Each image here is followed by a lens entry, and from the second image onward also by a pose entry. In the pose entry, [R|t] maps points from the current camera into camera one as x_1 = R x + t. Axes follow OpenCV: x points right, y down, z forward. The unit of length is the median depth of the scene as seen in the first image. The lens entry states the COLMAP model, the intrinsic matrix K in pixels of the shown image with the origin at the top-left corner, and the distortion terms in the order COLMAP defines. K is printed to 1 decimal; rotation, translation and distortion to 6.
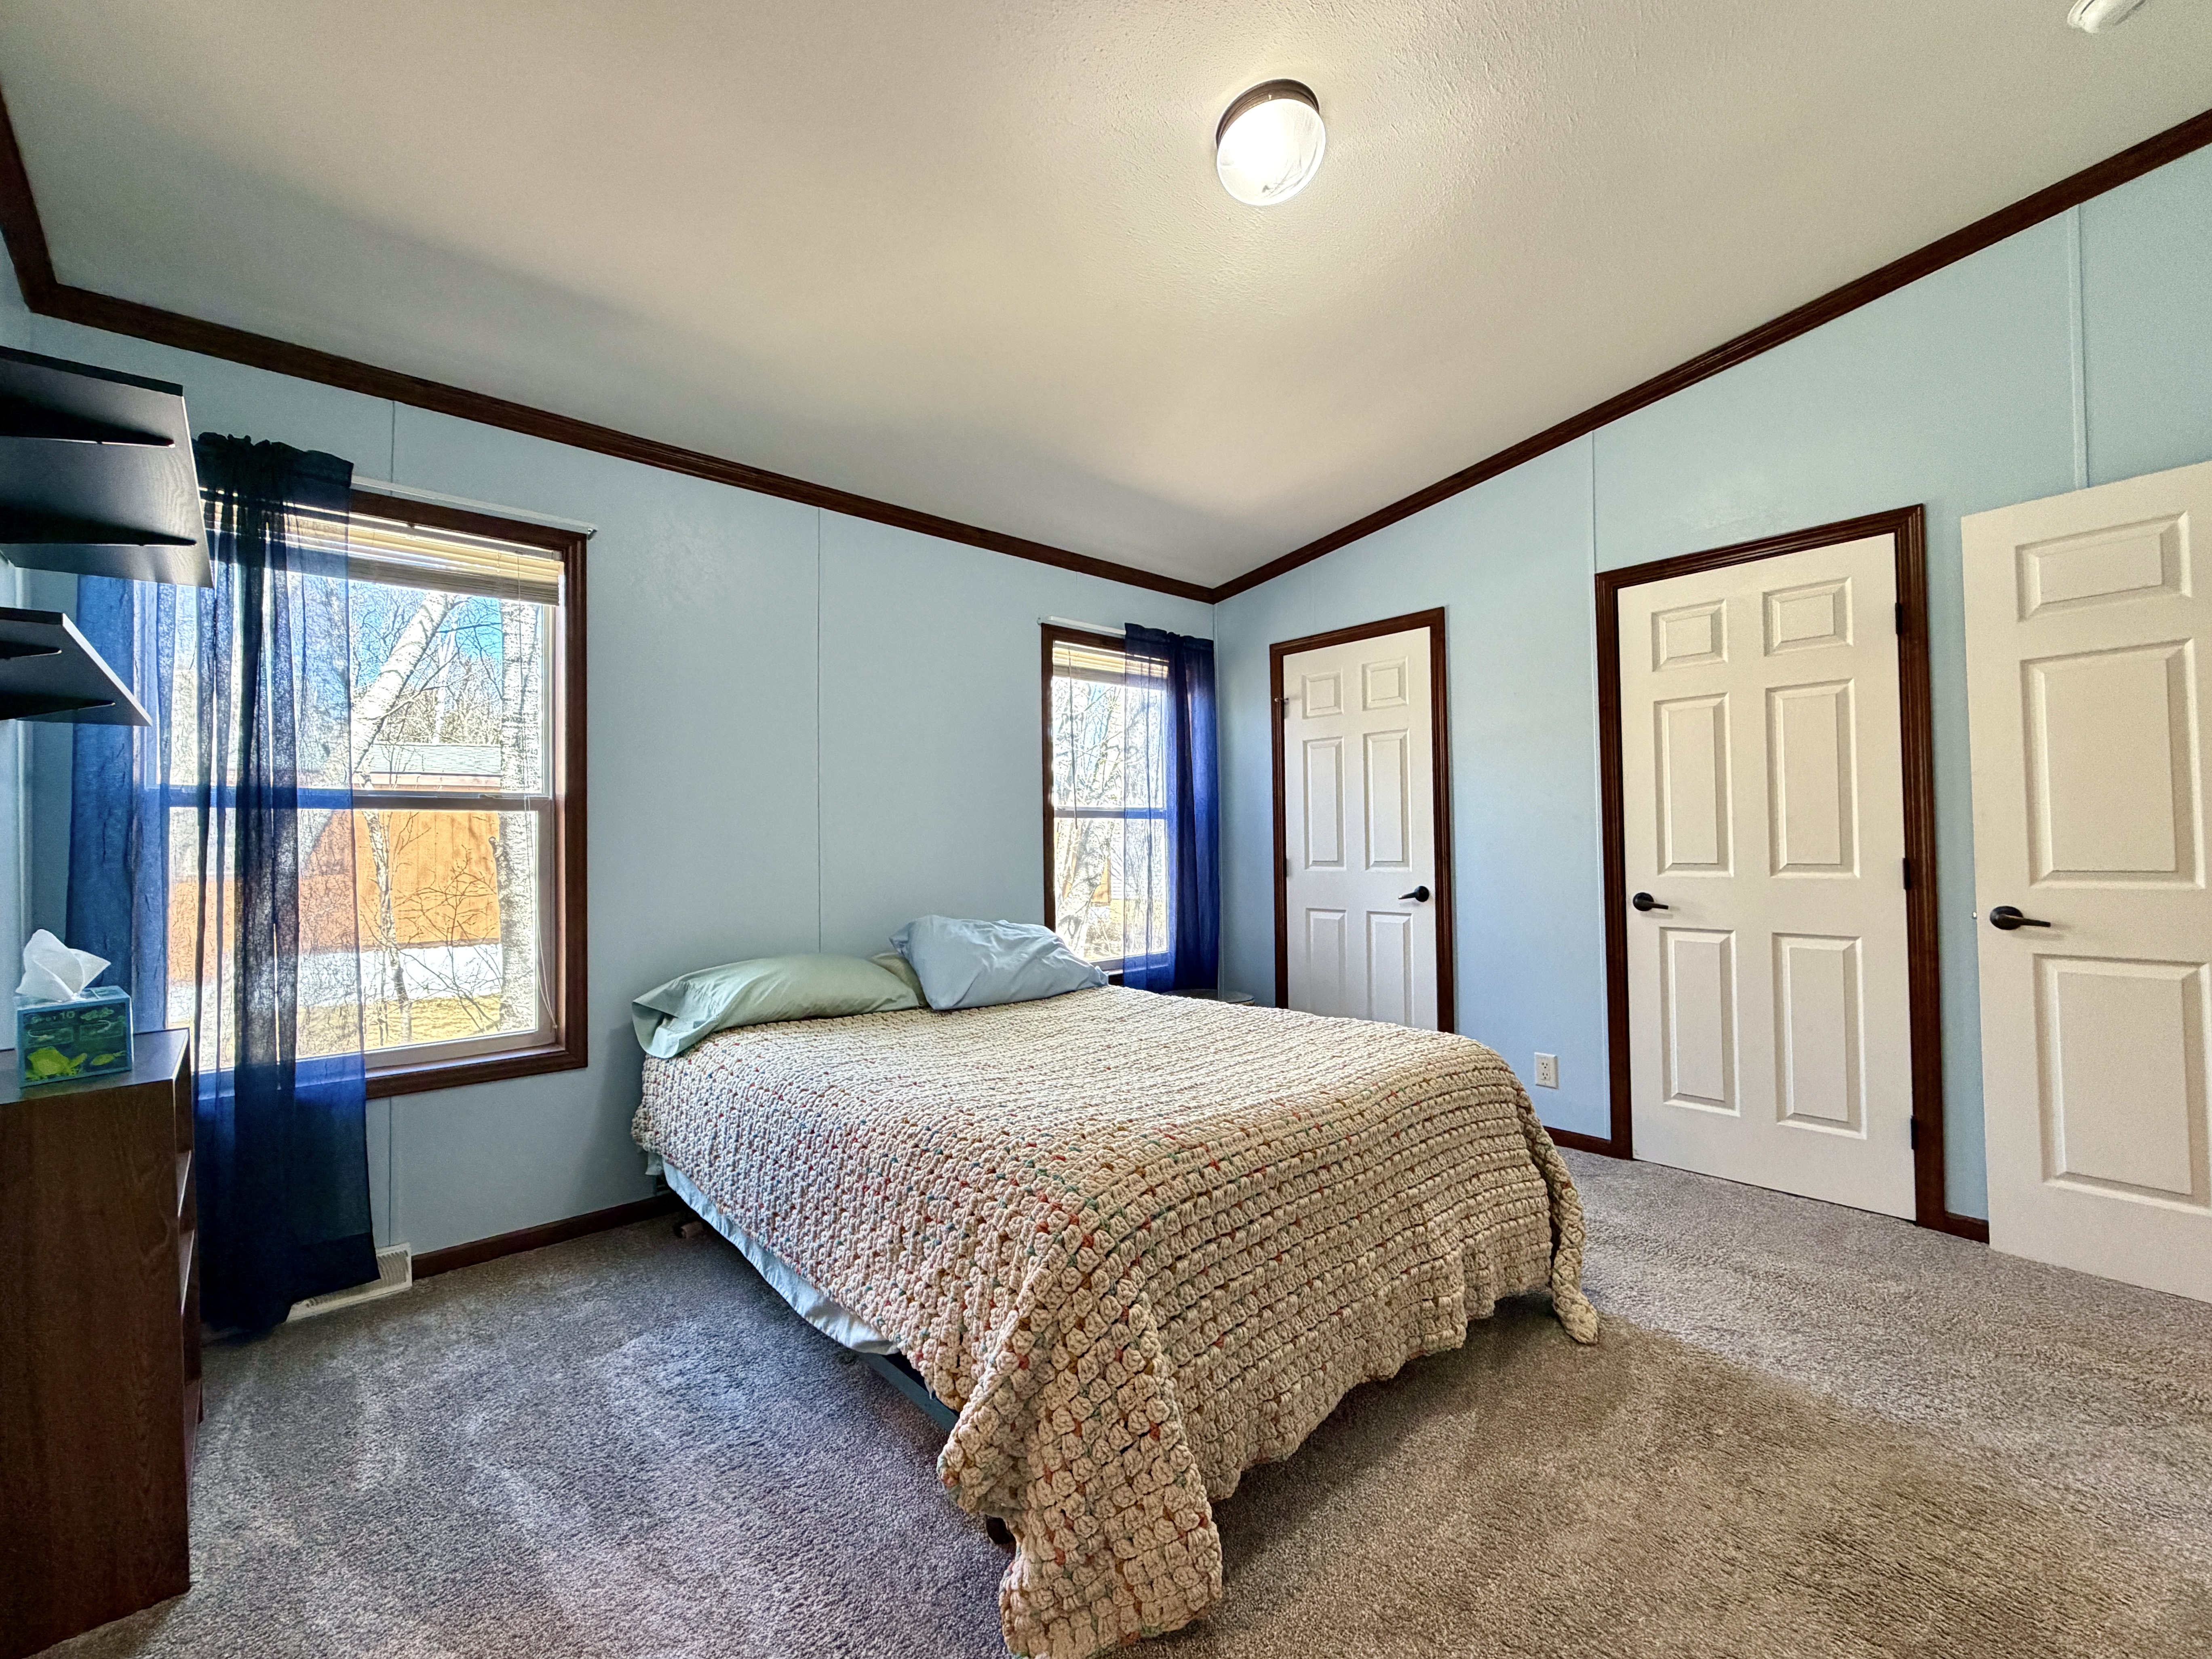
lens RADIAL K [[900.7, 0, 1074.6], [0, 900.7, 824.7], [0, 0, 1]] dist [-0.000286, 0.000182]
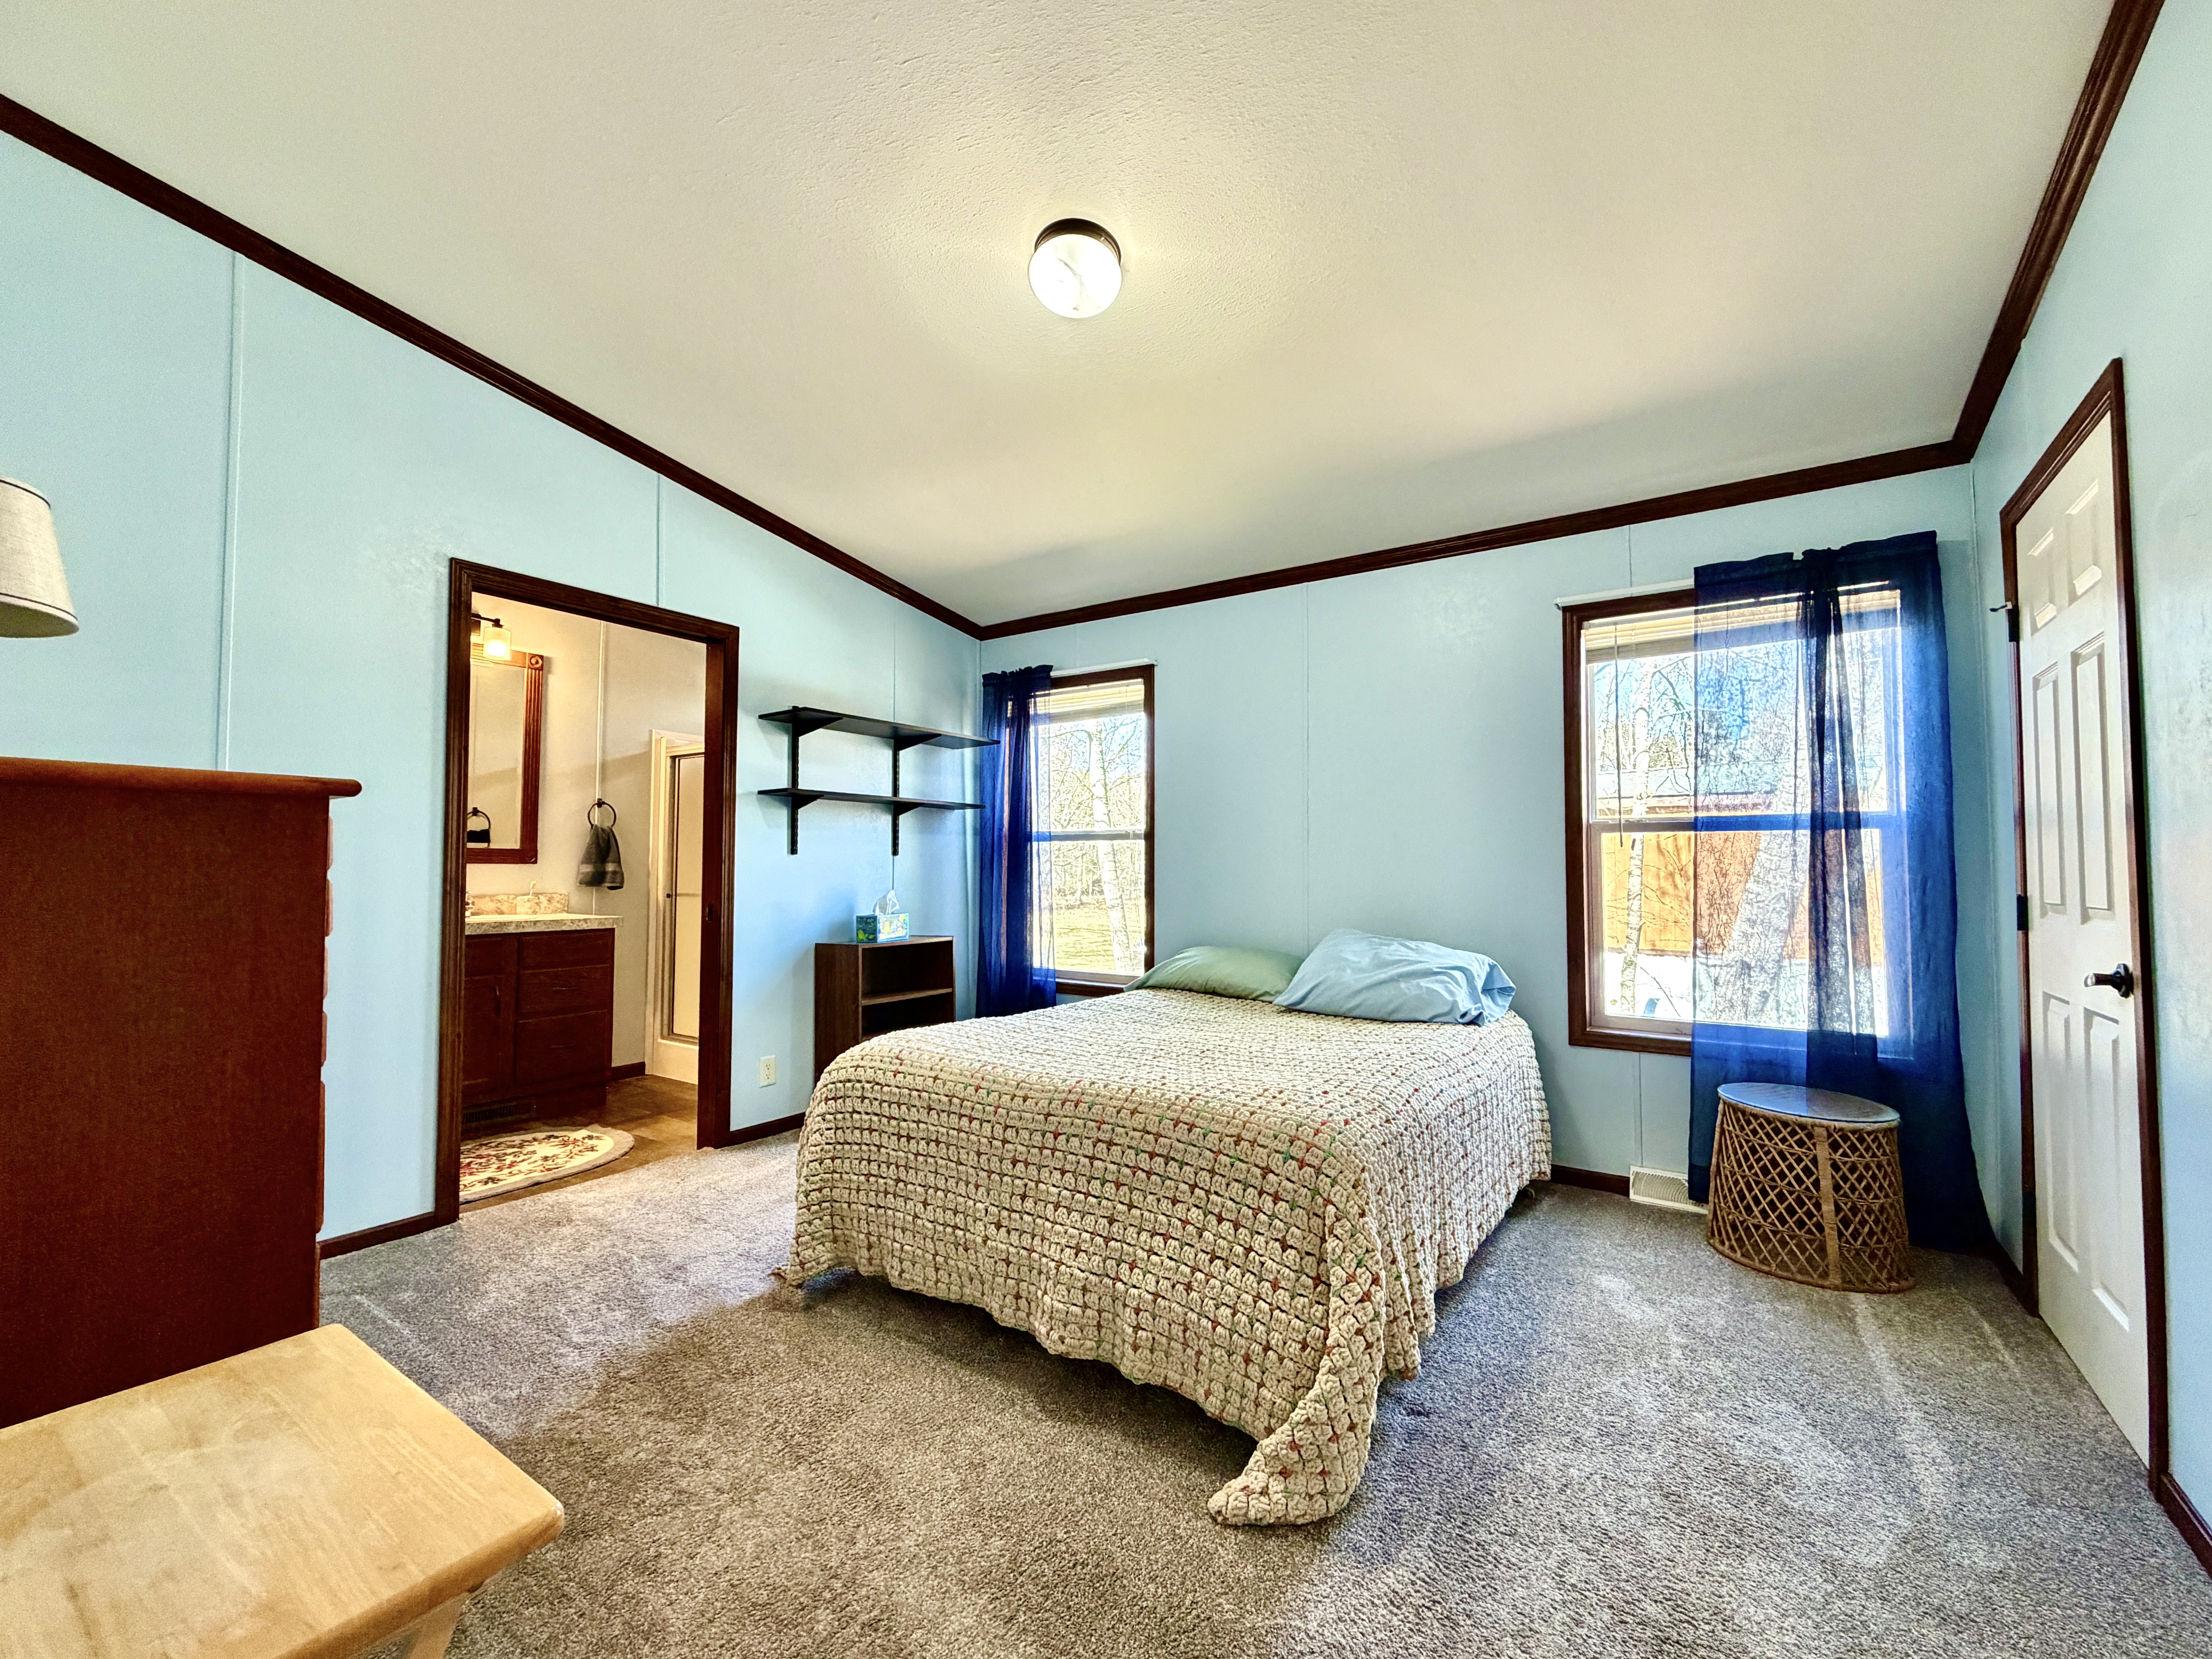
lens RADIAL K [[905.5, 0, 1149.9], [0, 905.5, 836.9], [0, 0, 1]] dist [-0.020784, 0.000035]
pose [[0.284445, -0.020842, -0.958466, 0.971205], [0.012342, 0.999760, -0.018078, 0.008604], [0.958613, -0.006687, 0.284634, 0.548751]]
